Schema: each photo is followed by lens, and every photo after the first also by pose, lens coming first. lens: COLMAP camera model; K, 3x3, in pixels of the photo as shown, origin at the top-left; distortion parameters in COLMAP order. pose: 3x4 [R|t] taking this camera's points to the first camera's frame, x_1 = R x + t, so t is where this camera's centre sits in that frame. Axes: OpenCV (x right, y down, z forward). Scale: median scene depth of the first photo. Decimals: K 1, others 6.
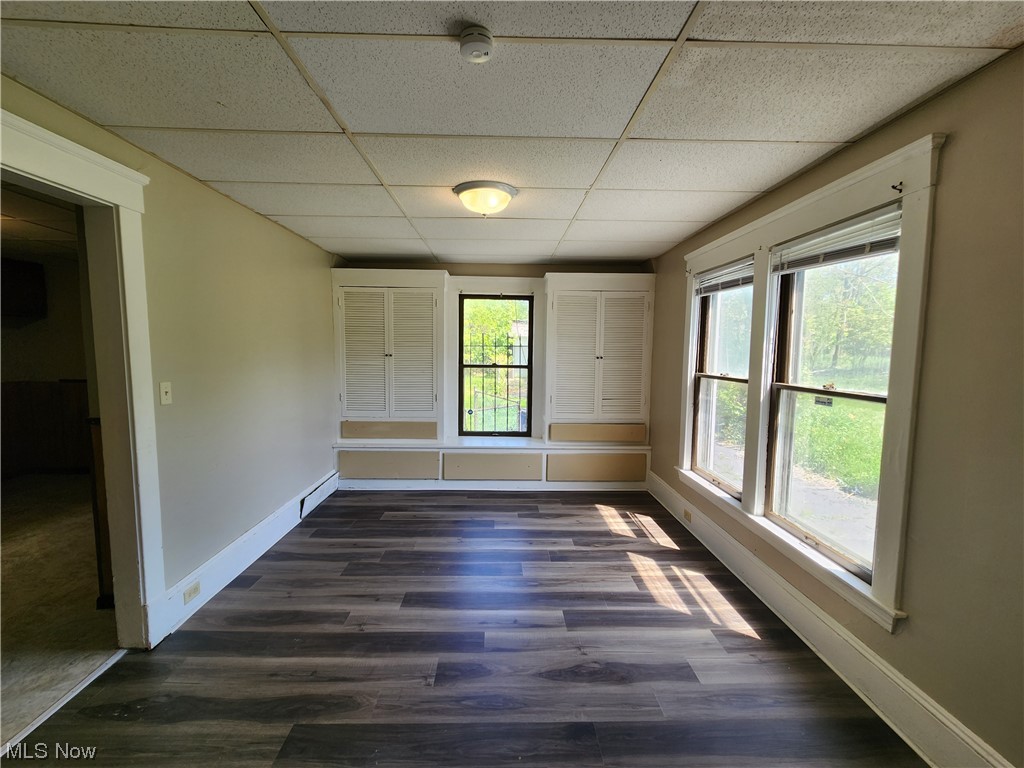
lens RADIAL K [[417.9, 0, 505.0], [0, 417.9, 386.5], [0, 0, 1]] dist [0.002648, -0.000669]
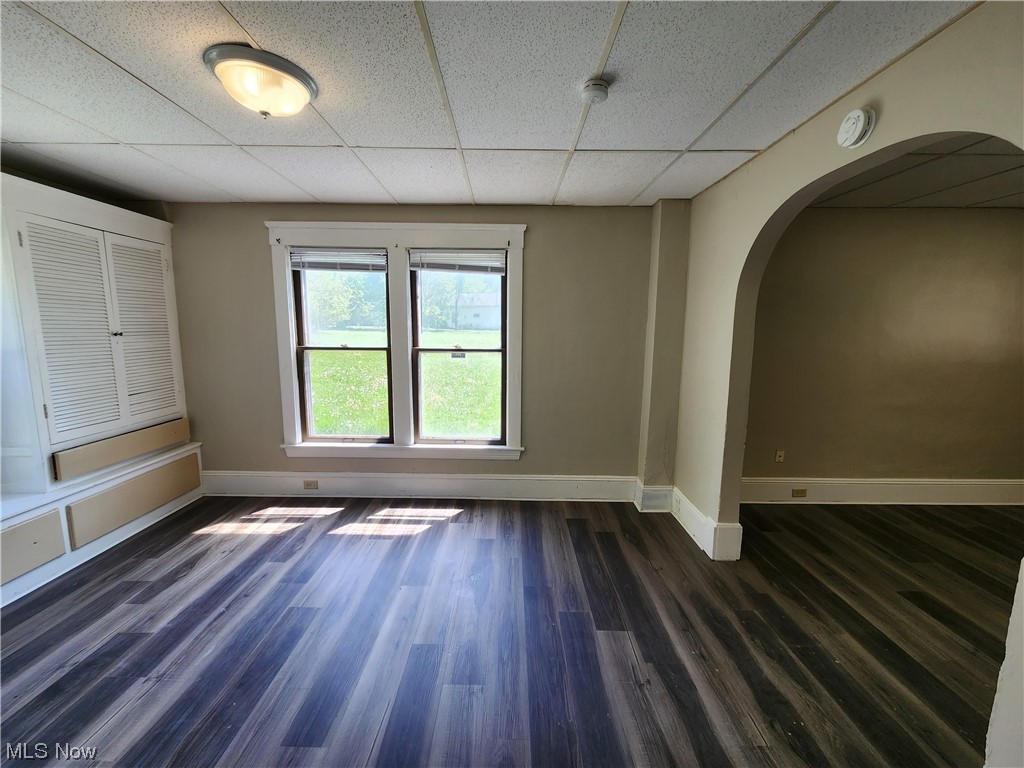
lens RADIAL K [[417.9, 0, 505.2], [0, 417.9, 385.7], [0, 0, 1]] dist [0.002648, -0.000669]
pose [[0.027664, -0.148234, 0.988565, -0.568498], [0.081918, 0.985954, 0.145550, -0.046486], [-0.996255, 0.076955, 0.039418, 0.490109]]
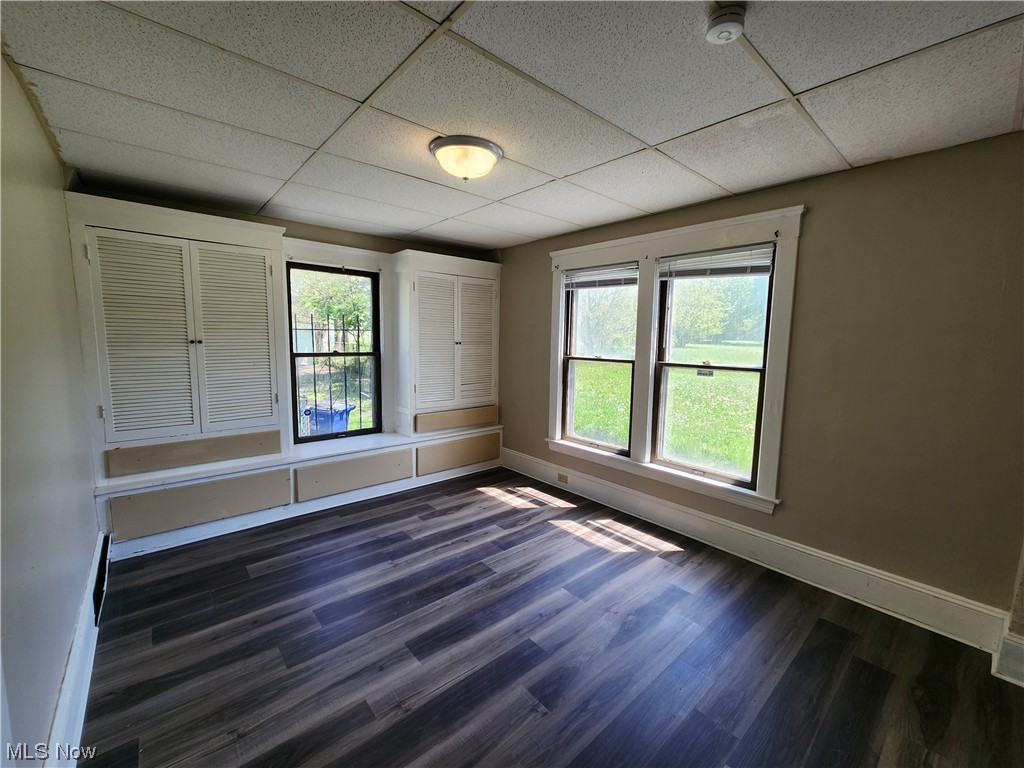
lens RADIAL K [[417.9, 0, 507.0], [0, 417.9, 386.8], [0, 0, 1]] dist [0.002648, -0.000669]
pose [[0.769184, -0.073487, 0.634787, -0.432720], [0.049421, 0.997231, 0.055563, -0.020133], [-0.637113, -0.011366, 0.770687, 0.212376]]
